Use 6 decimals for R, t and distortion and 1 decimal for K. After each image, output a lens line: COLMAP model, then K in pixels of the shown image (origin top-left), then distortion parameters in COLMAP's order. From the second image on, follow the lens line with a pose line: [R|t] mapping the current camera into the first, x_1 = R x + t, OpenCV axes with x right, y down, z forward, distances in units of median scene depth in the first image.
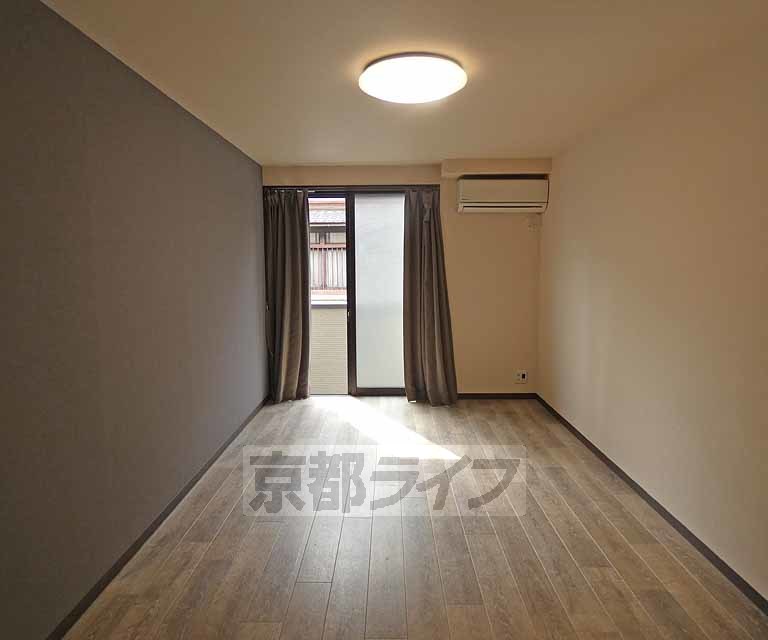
lens RADIAL K [[528.8, 0, 384.0], [0, 528.8, 320.0], [0, 0, 1]] dist [-0.001681, -0.004946]
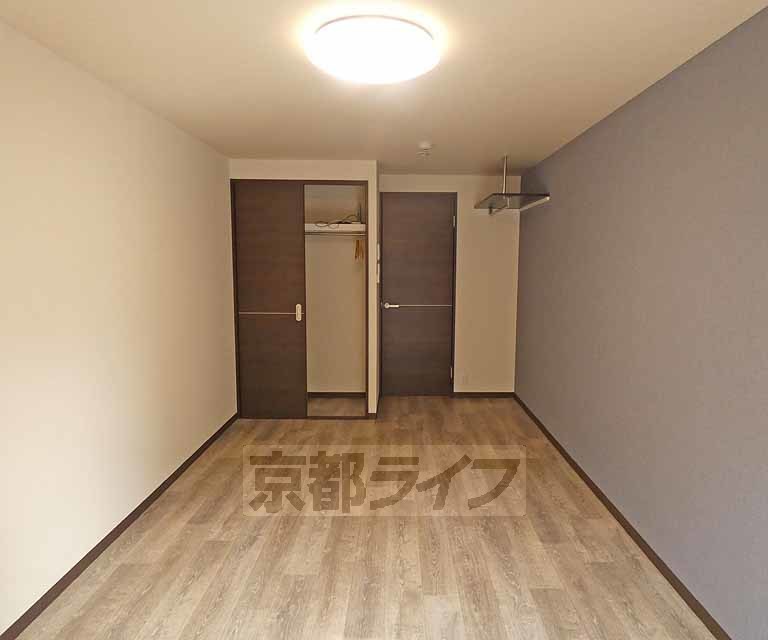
lens RADIAL K [[528.8, 0, 384.0], [0, 528.8, 320.0], [0, 0, 1]] dist [-0.001681, -0.004946]
pose [[-0.999898, -0.001867, 0.014162, 0.029984], [0.001279, 0.975748, 0.218892, -0.237549], [-0.014227, 0.218888, -0.975646, 1.947230]]
